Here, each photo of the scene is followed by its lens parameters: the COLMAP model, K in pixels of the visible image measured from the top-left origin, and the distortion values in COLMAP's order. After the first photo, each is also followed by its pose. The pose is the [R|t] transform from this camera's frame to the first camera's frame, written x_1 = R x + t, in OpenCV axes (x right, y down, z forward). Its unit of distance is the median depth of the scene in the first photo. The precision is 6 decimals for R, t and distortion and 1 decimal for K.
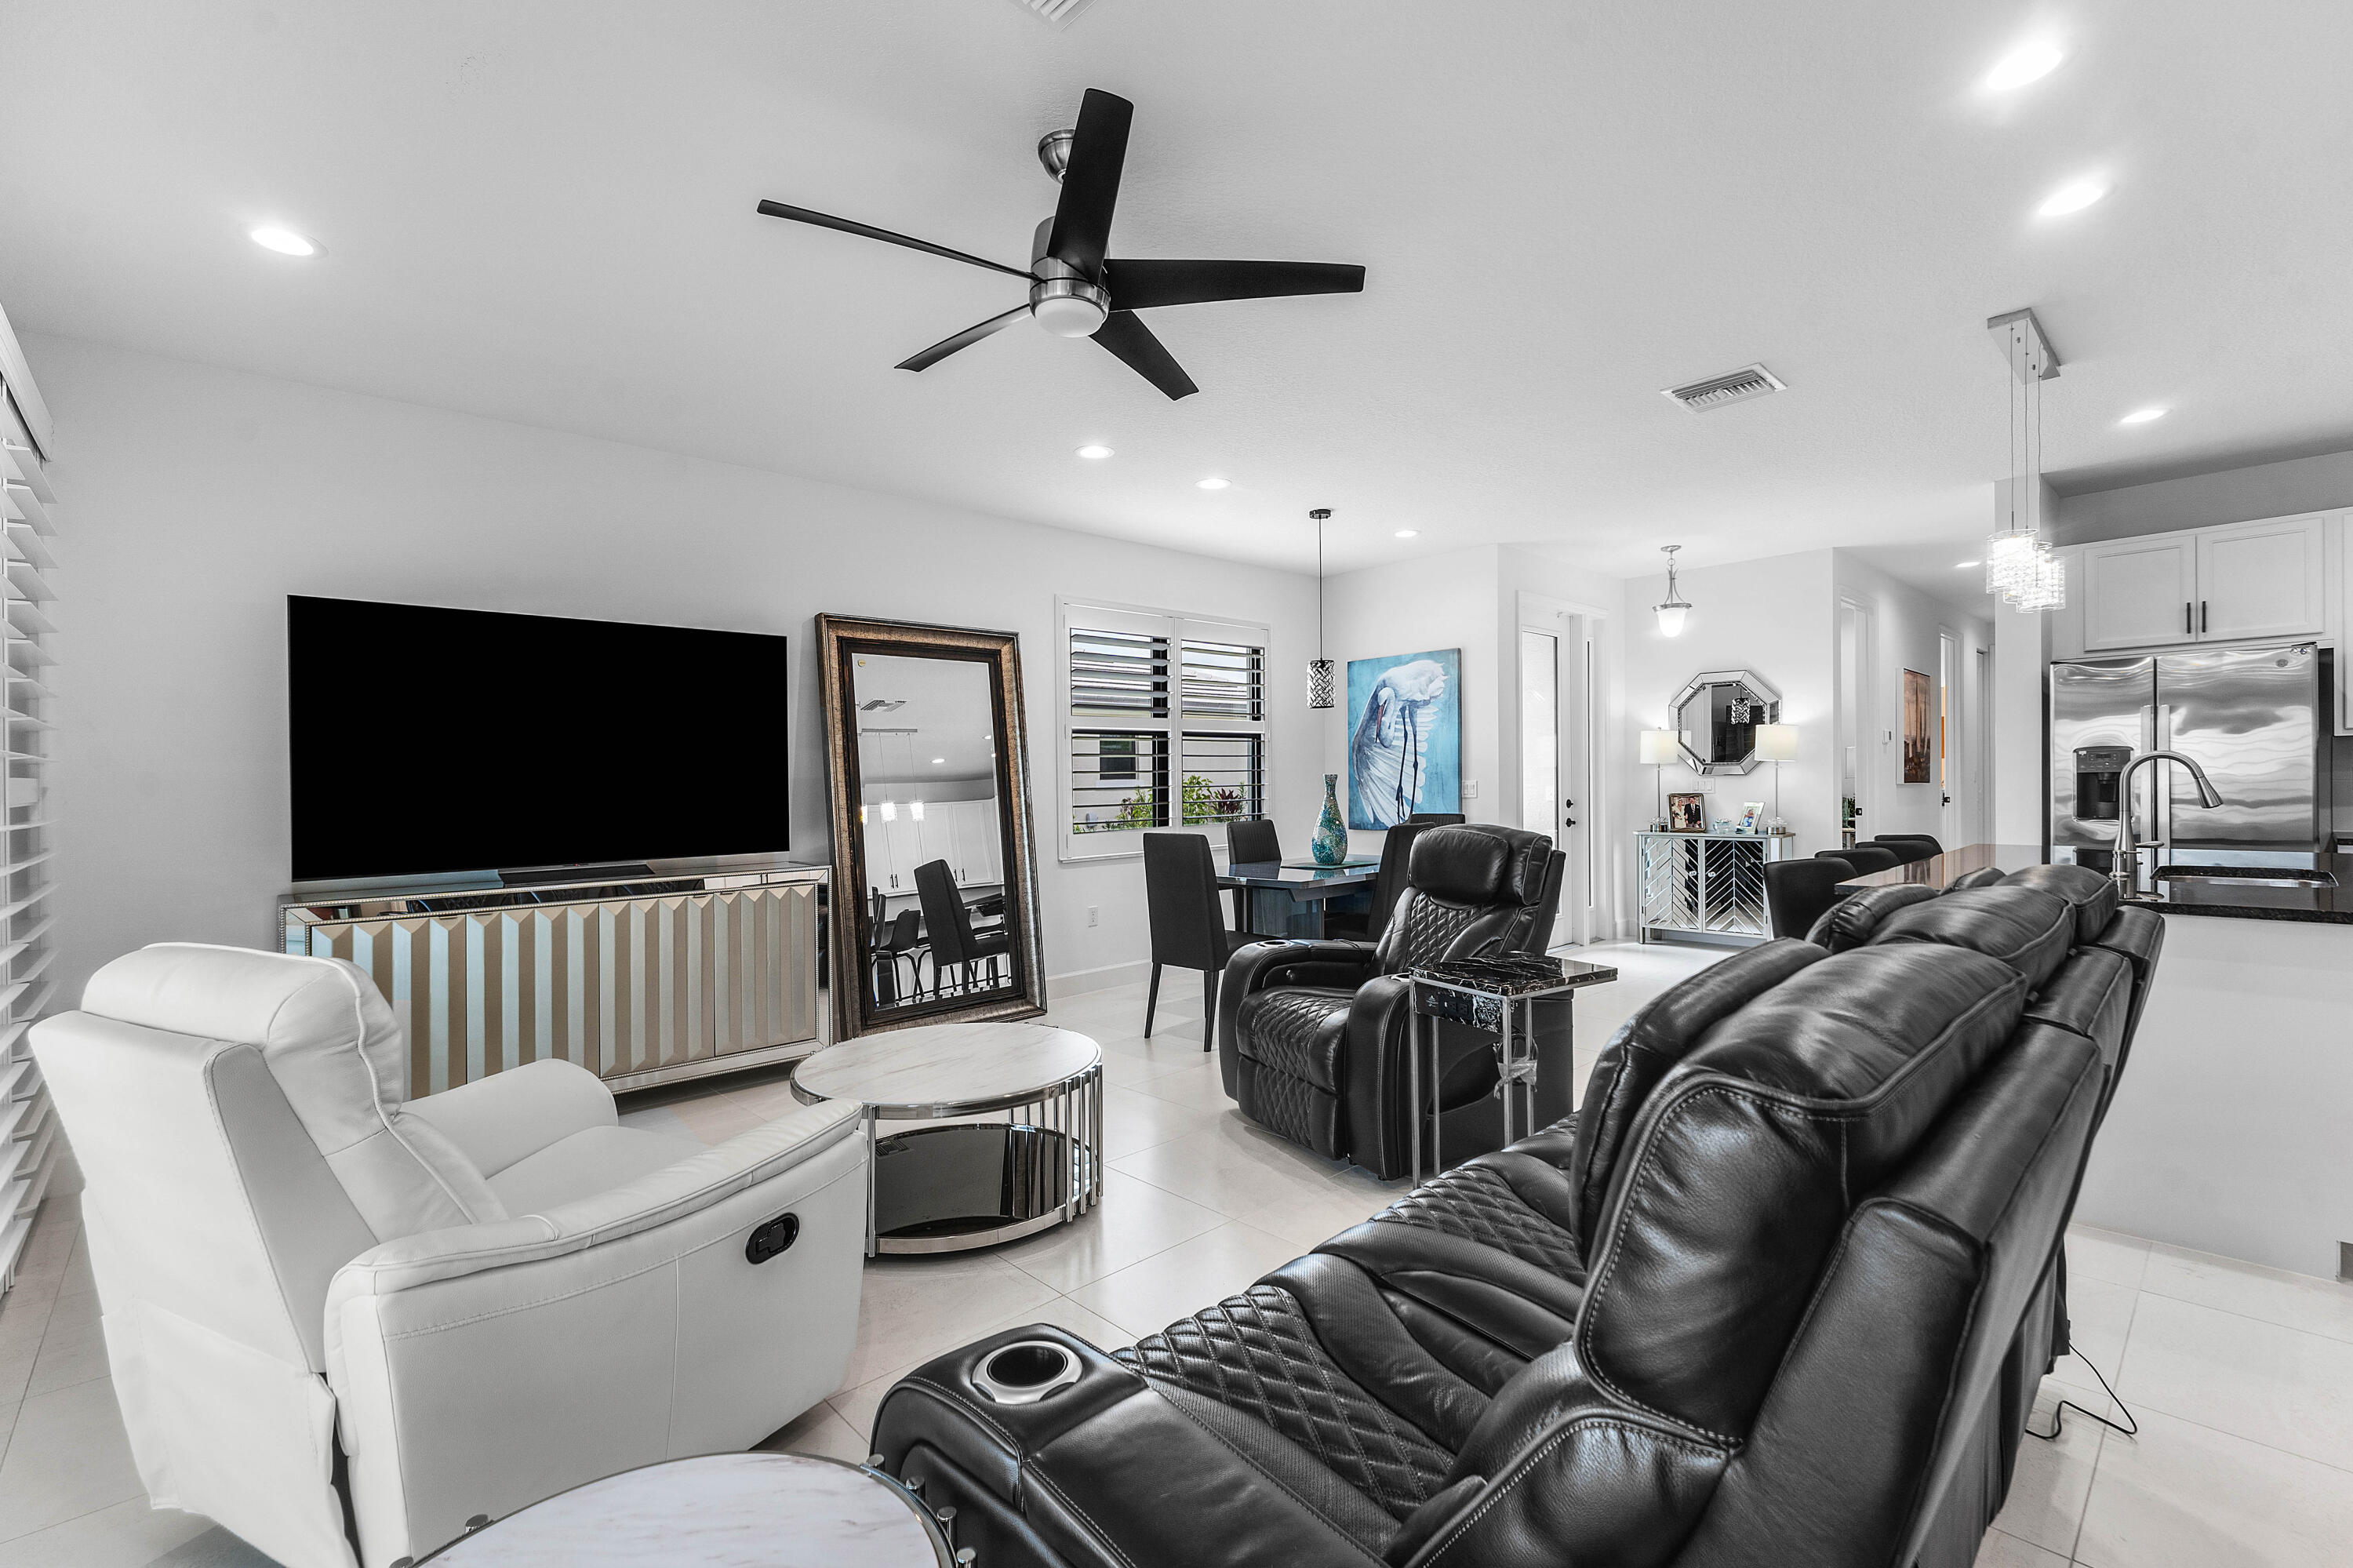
lens RADIAL K [[1036.0, 0, 1140.4], [0, 1036.0, 781.8], [0, 0, 1]] dist [0.002288, 0.000030]
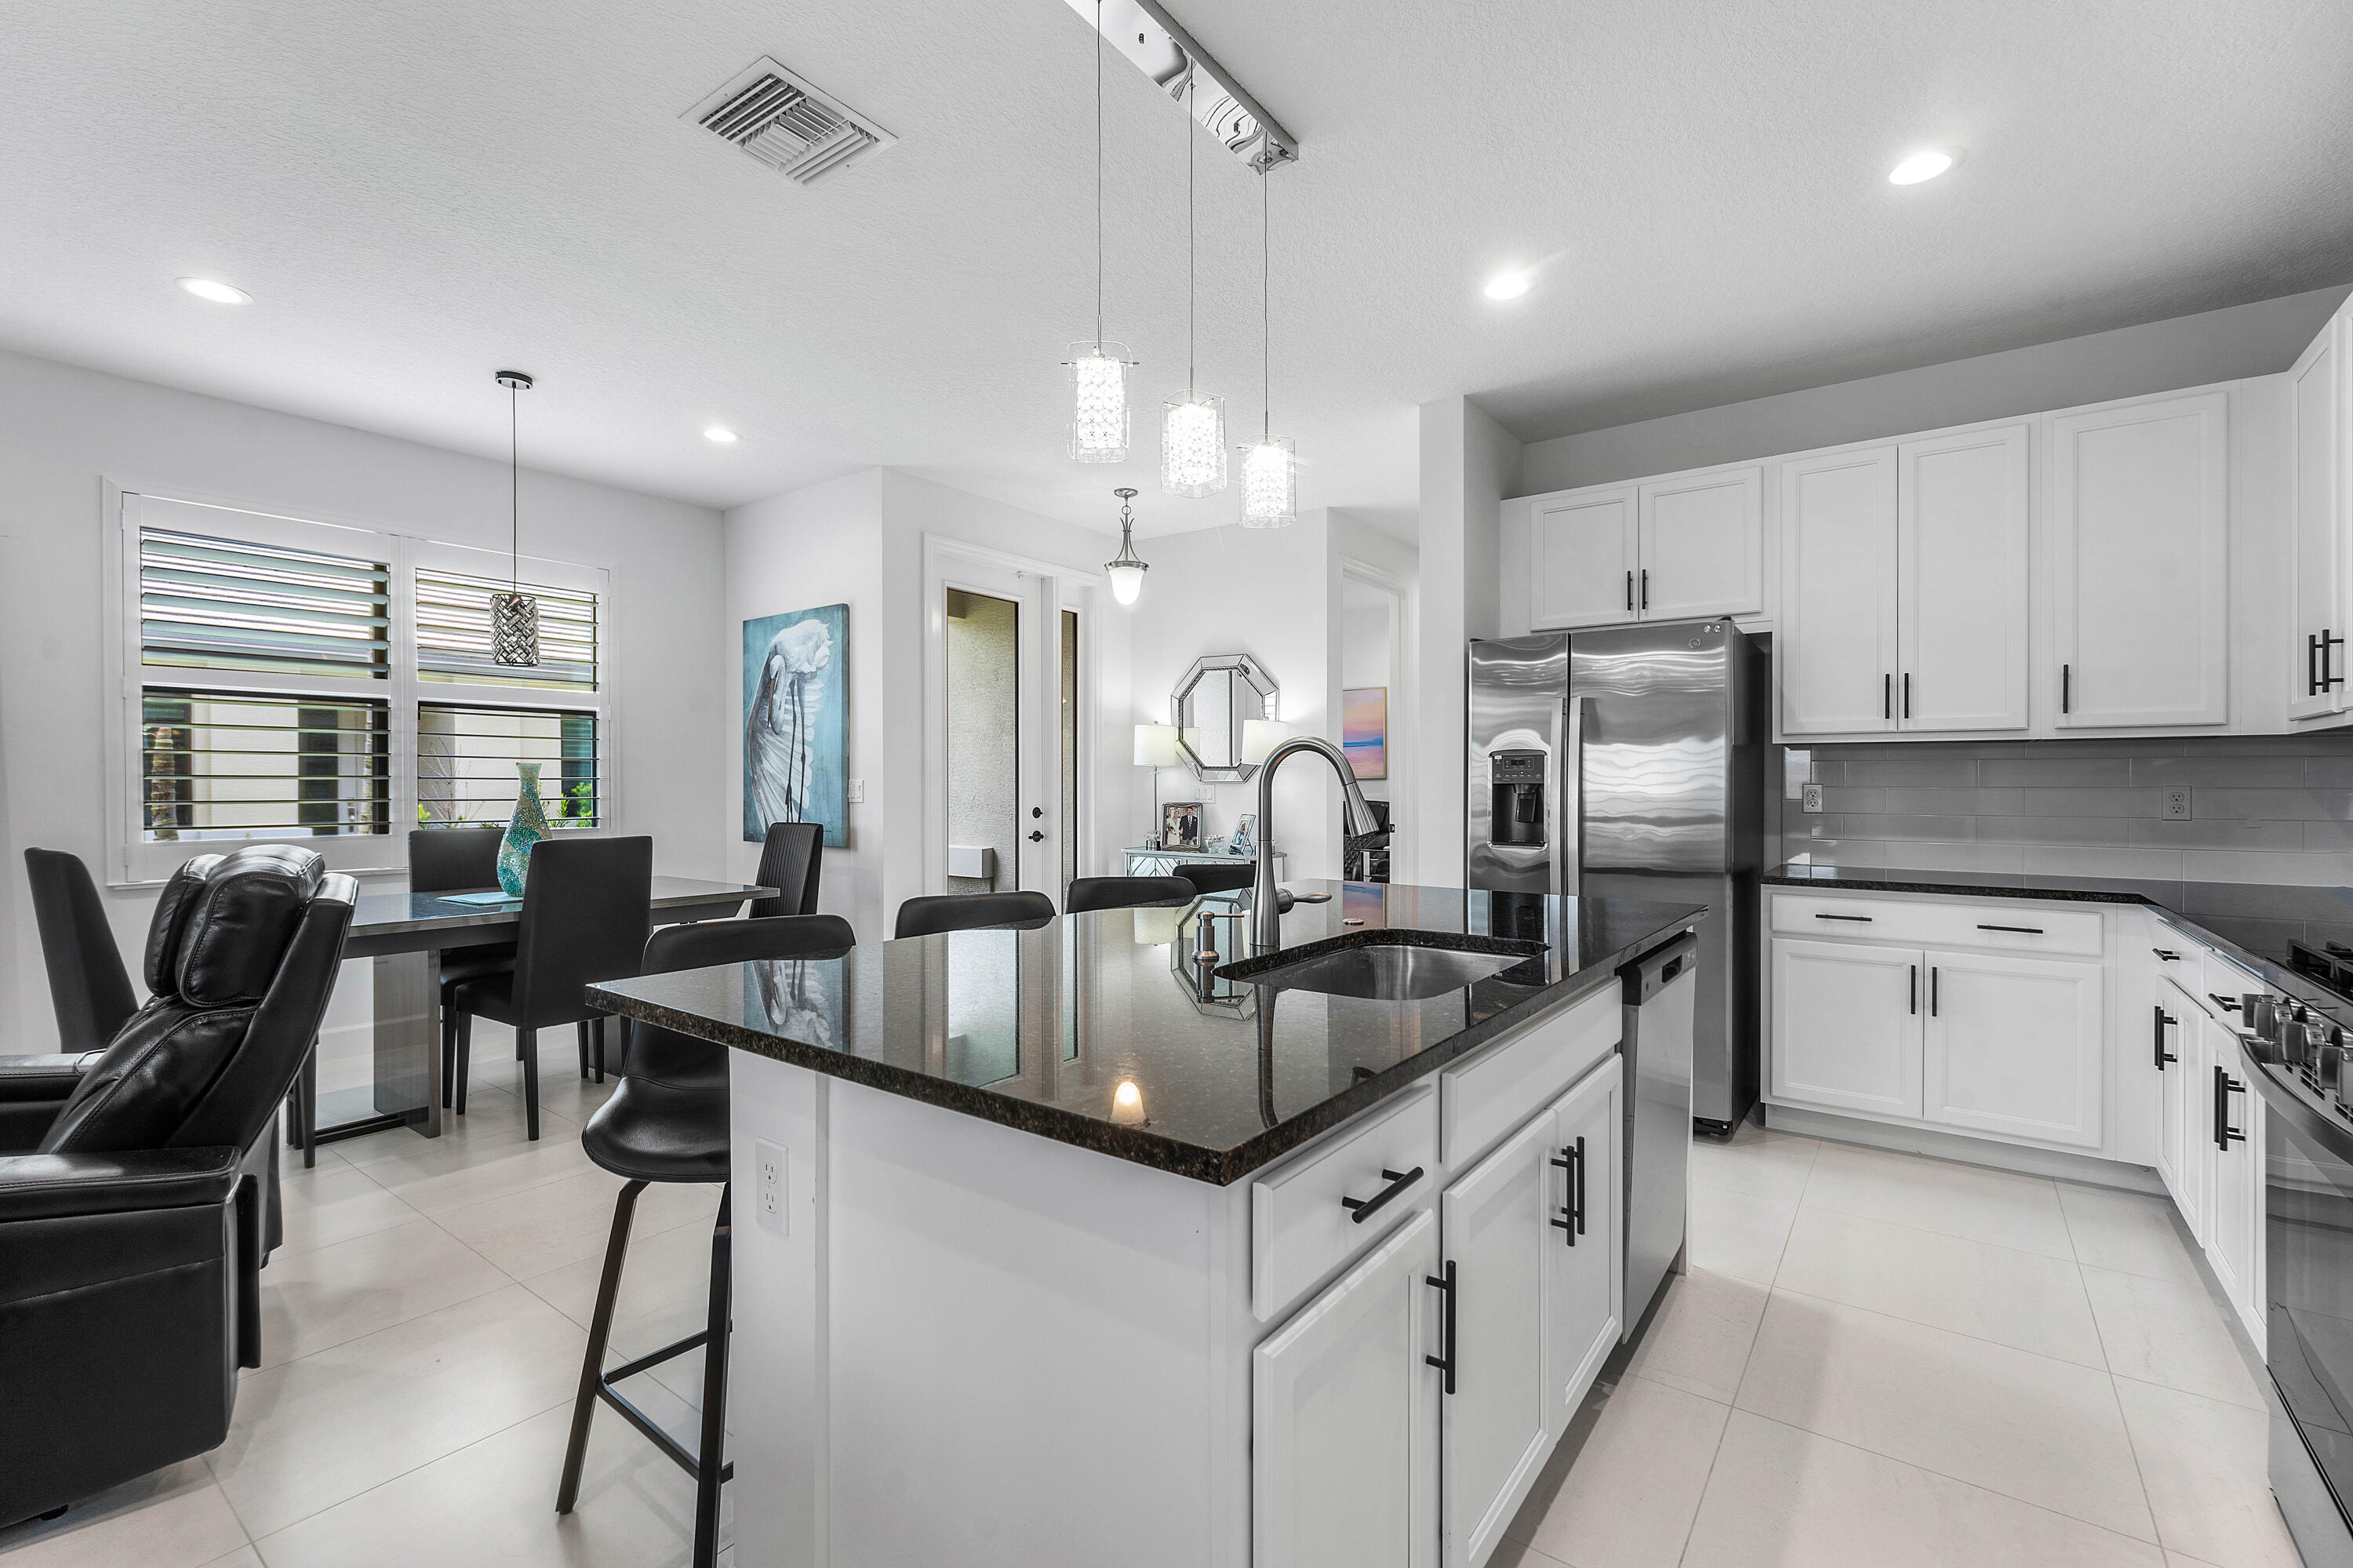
lens RADIAL K [[1036.0, 0, 1140.4], [0, 1036.0, 781.8], [0, 0, 1]] dist [0.002288, 0.000030]
pose [[0.985696, 0.023219, 0.166928, 0.382925], [-0.022433, 0.999727, -0.006593, 0.000751], [-0.167036, 0.002754, 0.985947, 0.211274]]
